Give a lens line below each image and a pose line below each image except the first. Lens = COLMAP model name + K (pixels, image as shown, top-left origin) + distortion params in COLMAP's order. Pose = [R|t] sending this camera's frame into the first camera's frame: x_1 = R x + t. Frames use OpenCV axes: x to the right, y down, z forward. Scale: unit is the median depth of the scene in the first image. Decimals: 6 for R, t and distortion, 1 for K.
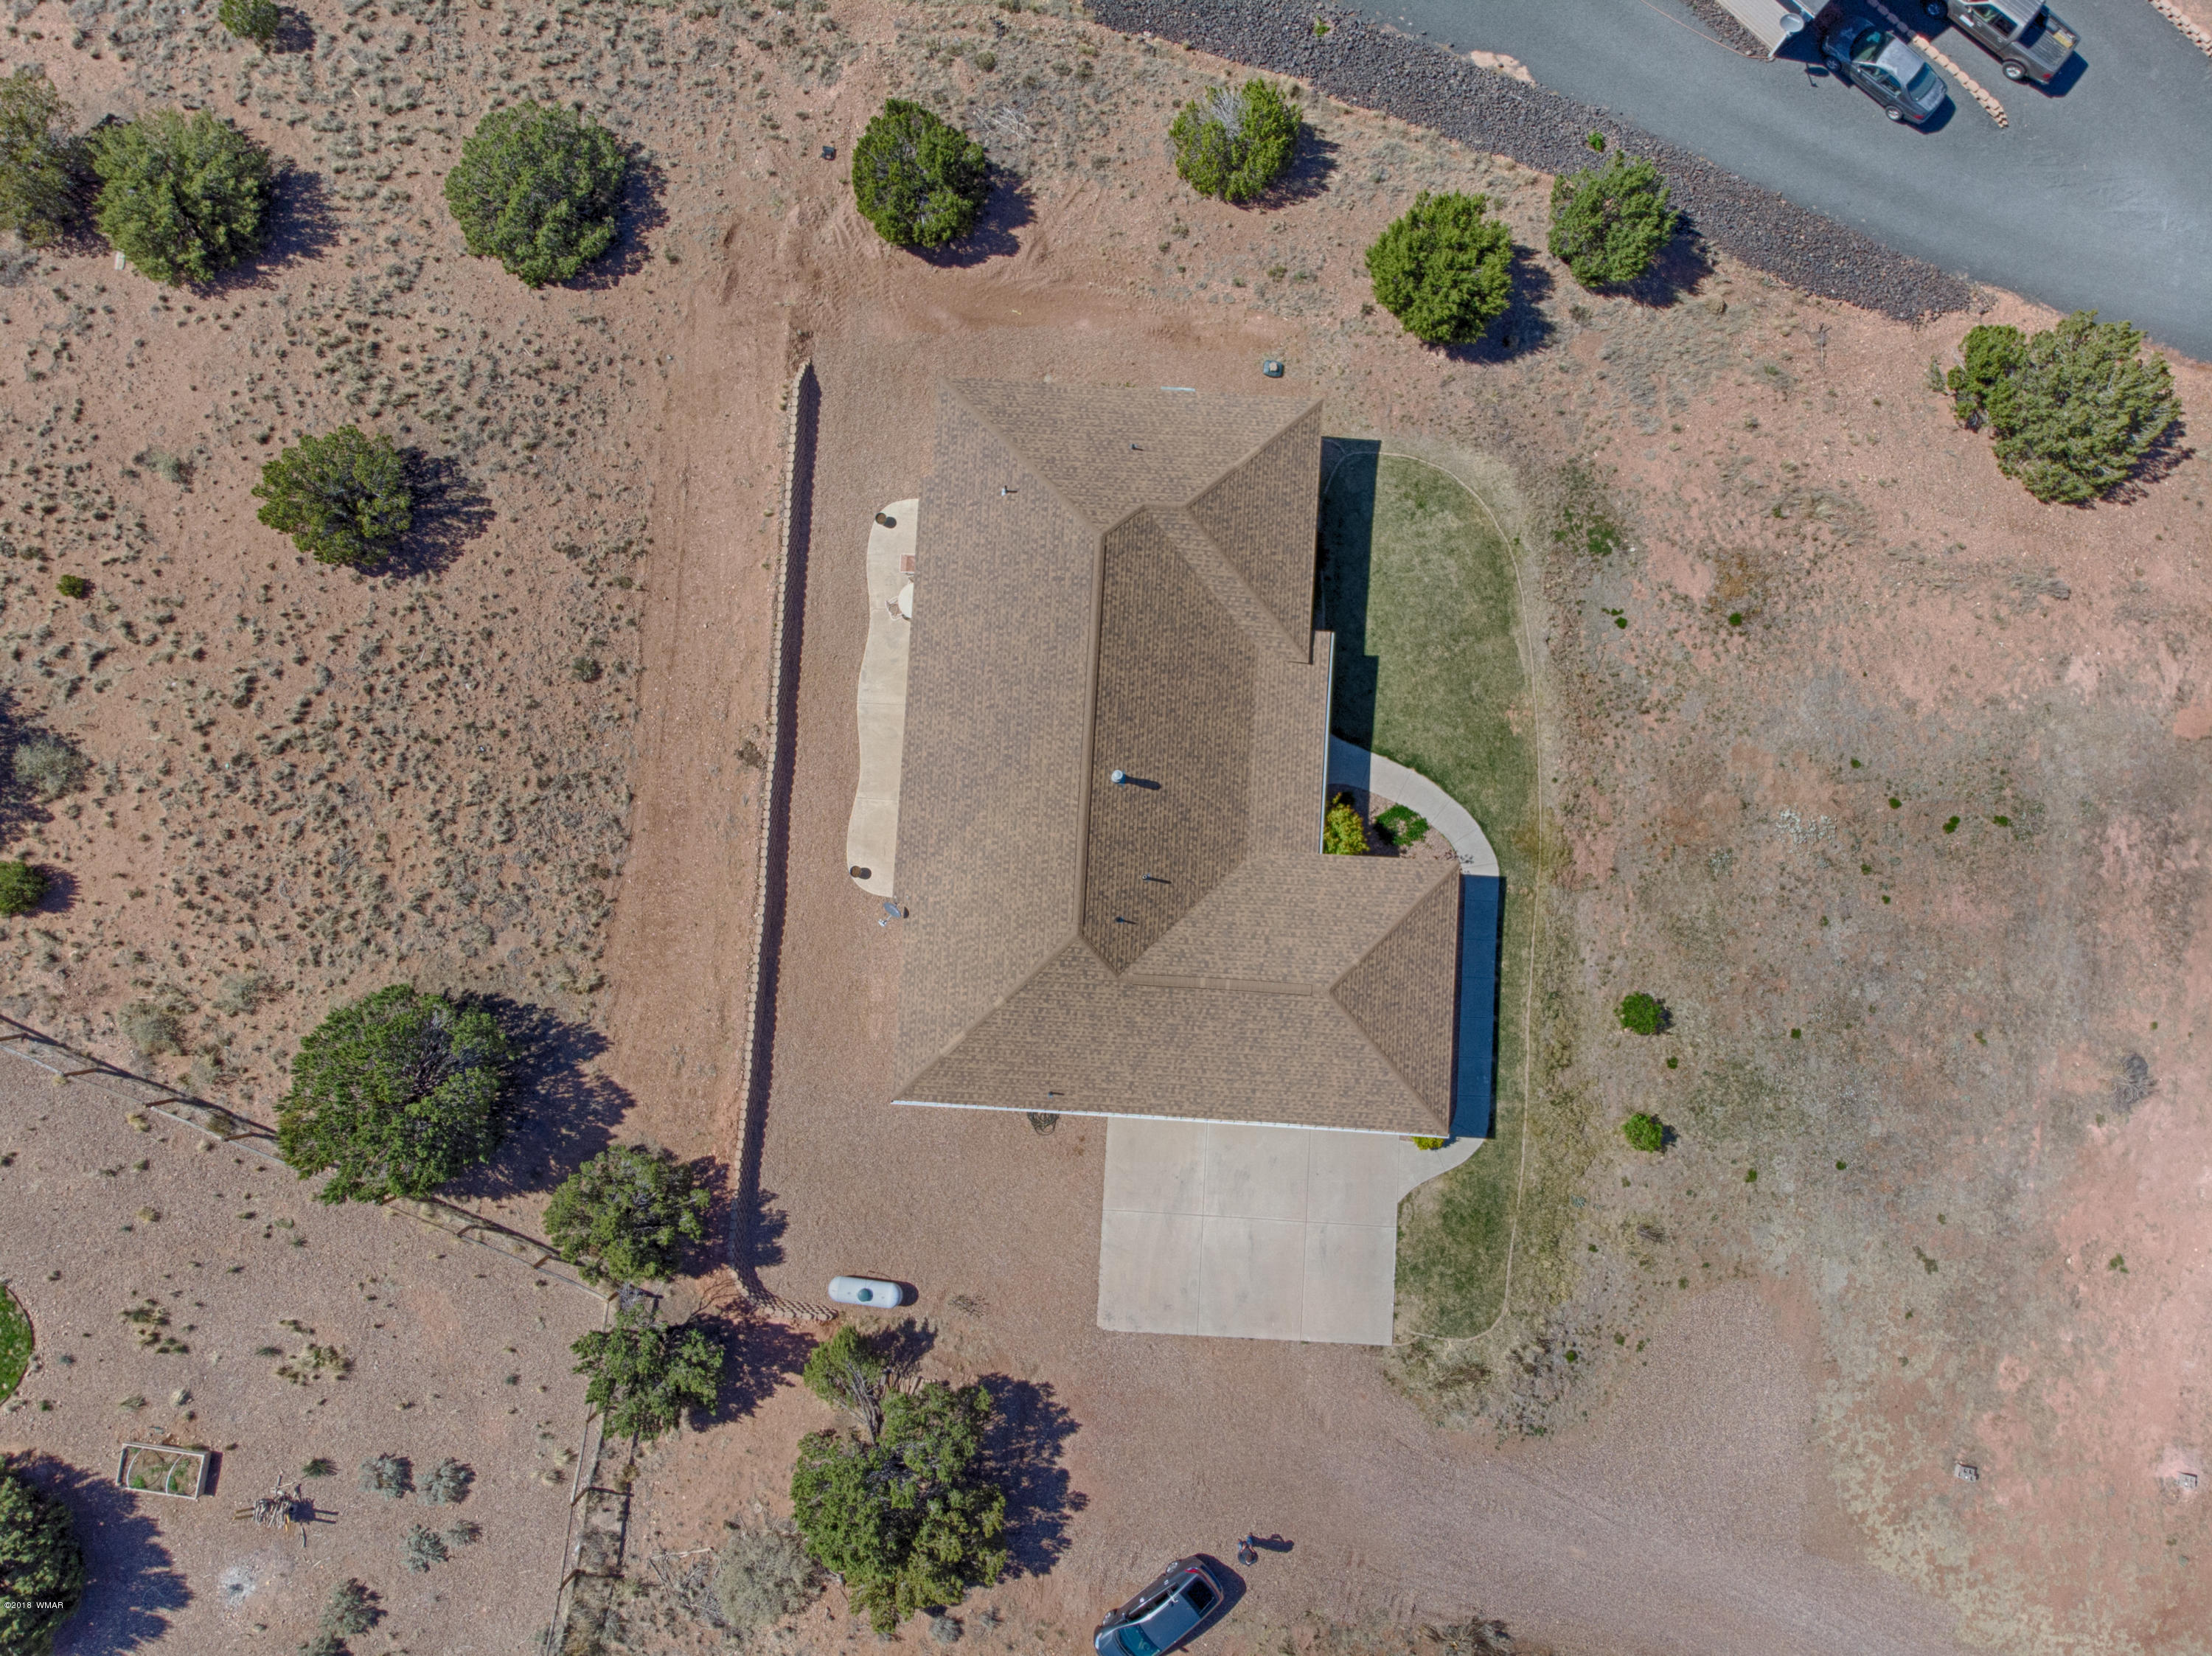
lens RADIAL K [[1646.0, 0, 1106.0], [0, 1646.0, 828.0], [0, 0, 1]] dist [-0.038403, 0.078843]
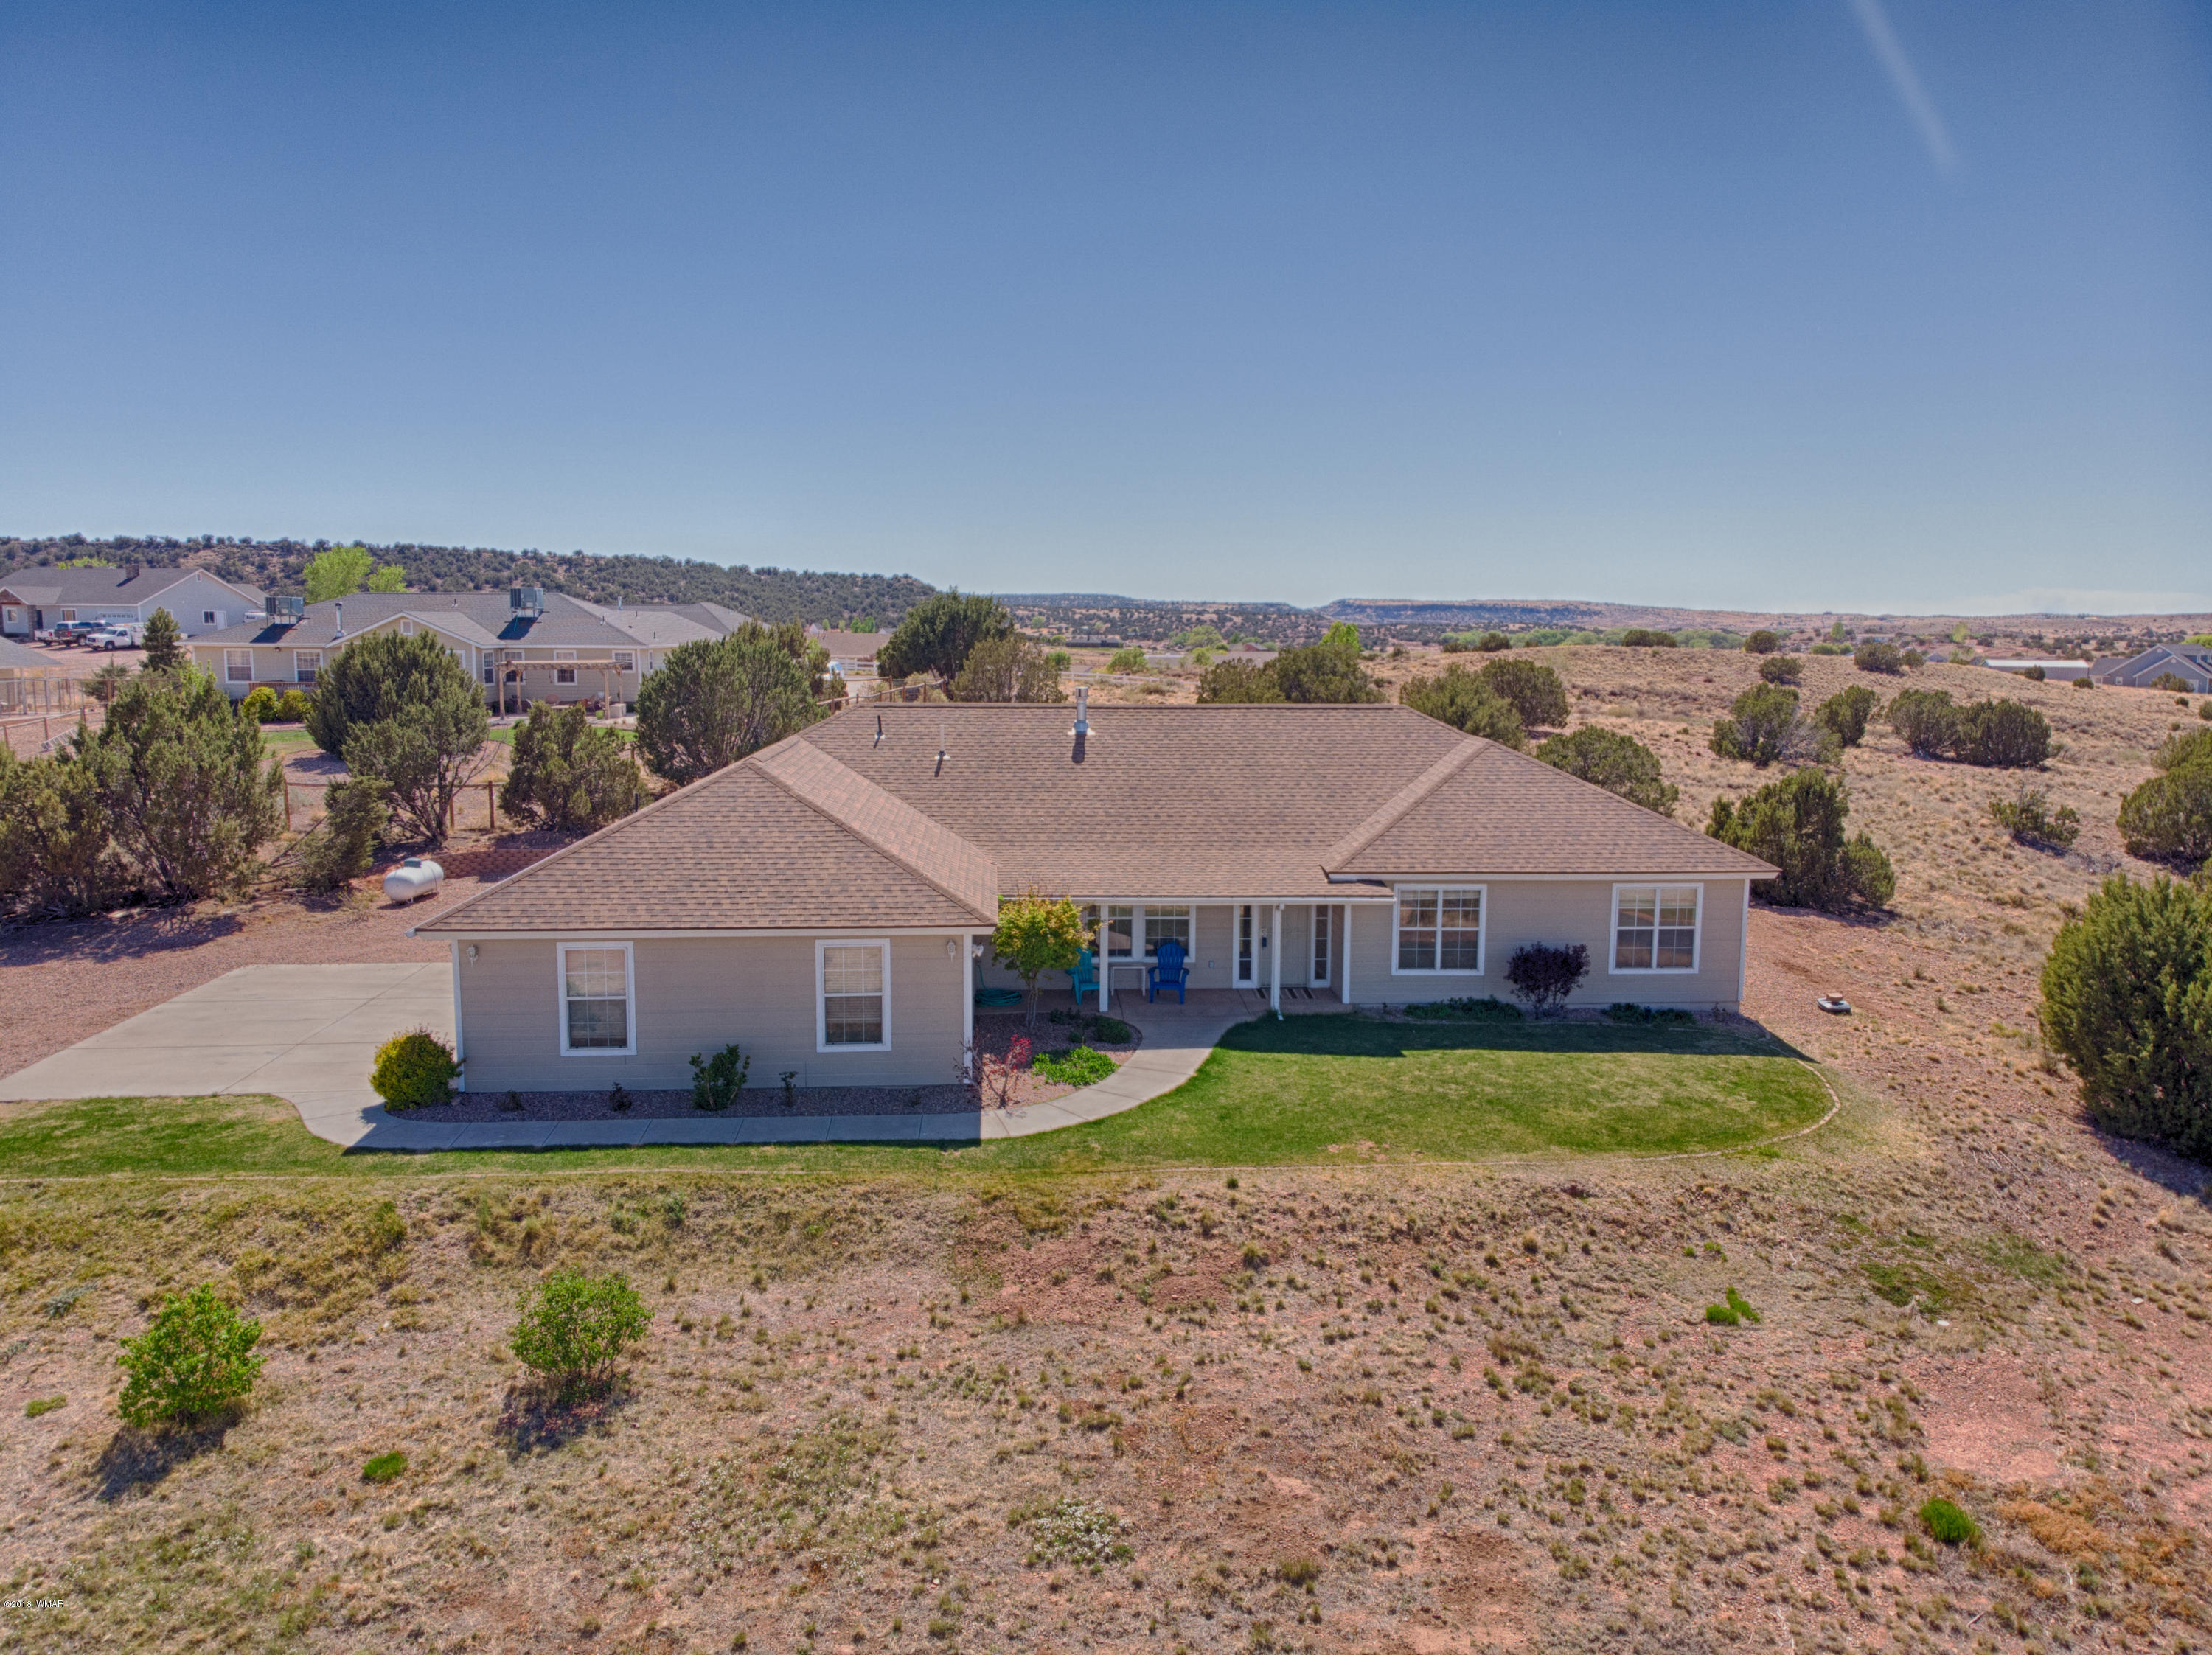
lens RADIAL K [[1645.8, 0, 1106.0], [0, 1645.8, 827.5], [0, 0, 1]] dist [-0.038403, 0.078843]
pose [[0.124556, 0.129365, -0.983743, 0.656966], [-0.990519, 0.074111, -0.115668, 0.040842], [0.057943, 0.988824, 0.137369, 0.874528]]
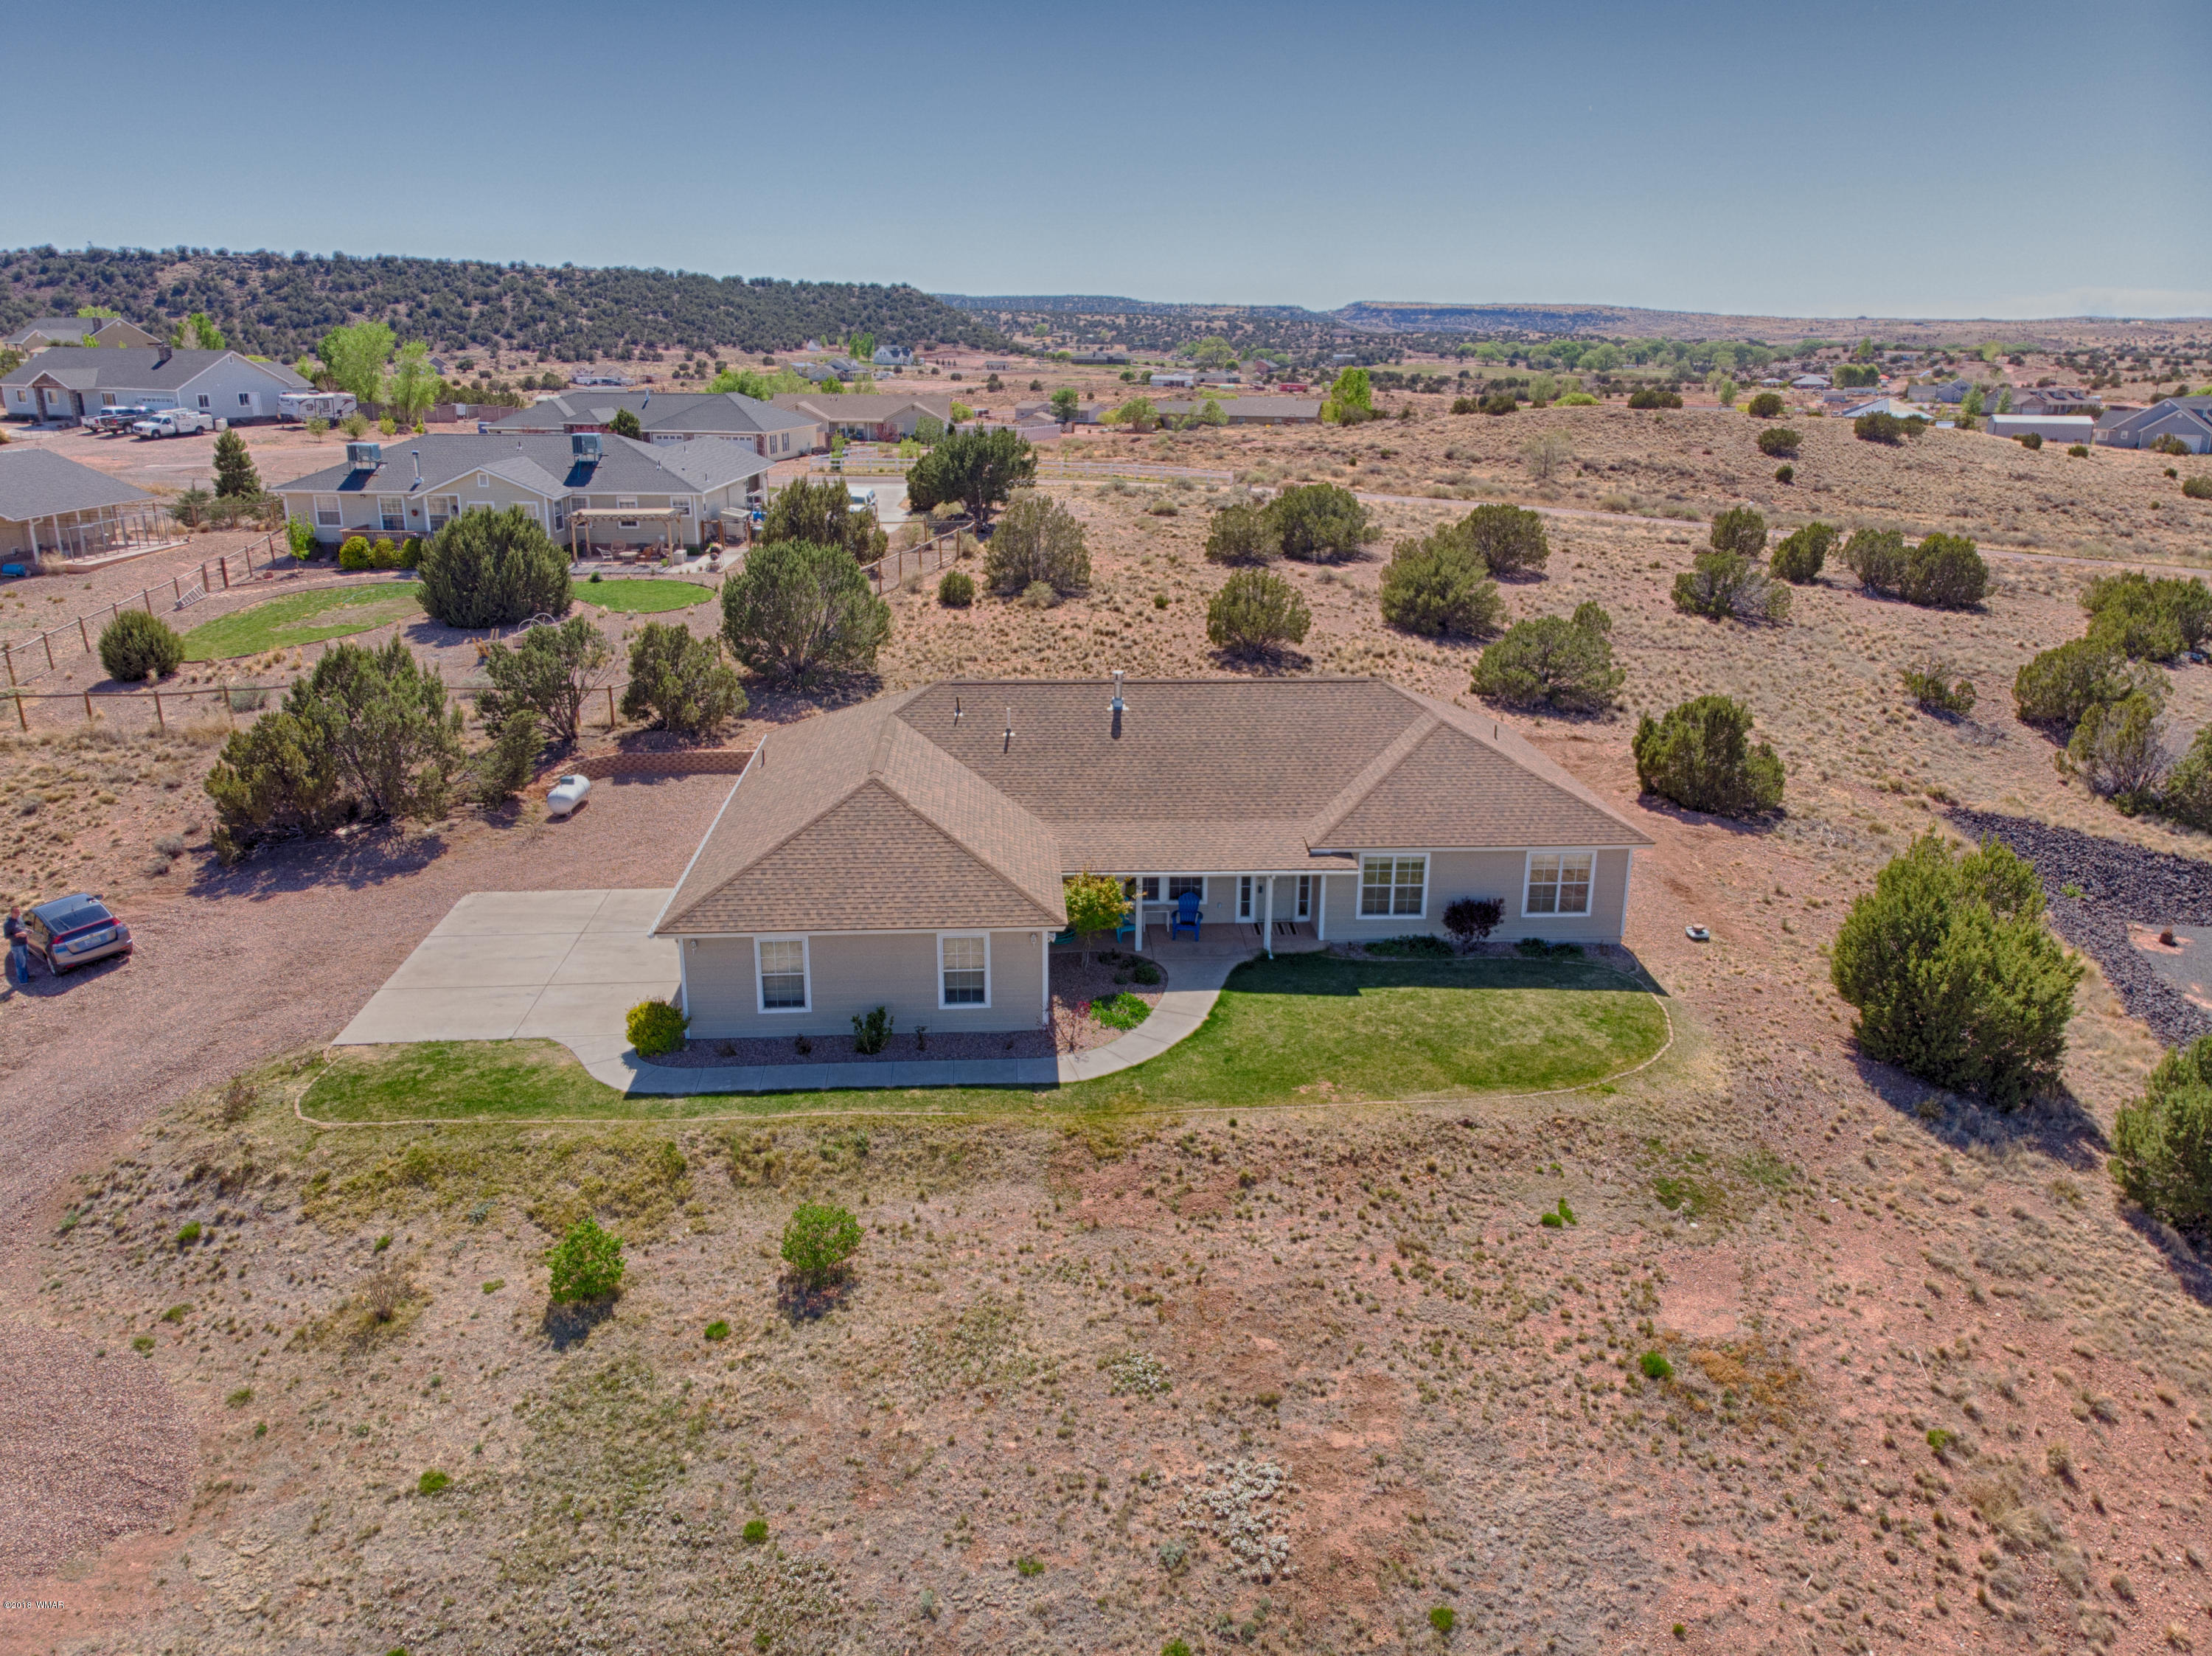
lens RADIAL K [[1630.8, 0, 1106.0], [0, 1630.8, 828.0], [0, 0, 1]] dist [-0.003368, 0.014075]
pose [[0.120650, 0.293339, -0.948365, 0.799473], [-0.990876, 0.093396, -0.097170, 0.063167], [0.060069, 0.951435, 0.301931, 0.735699]]
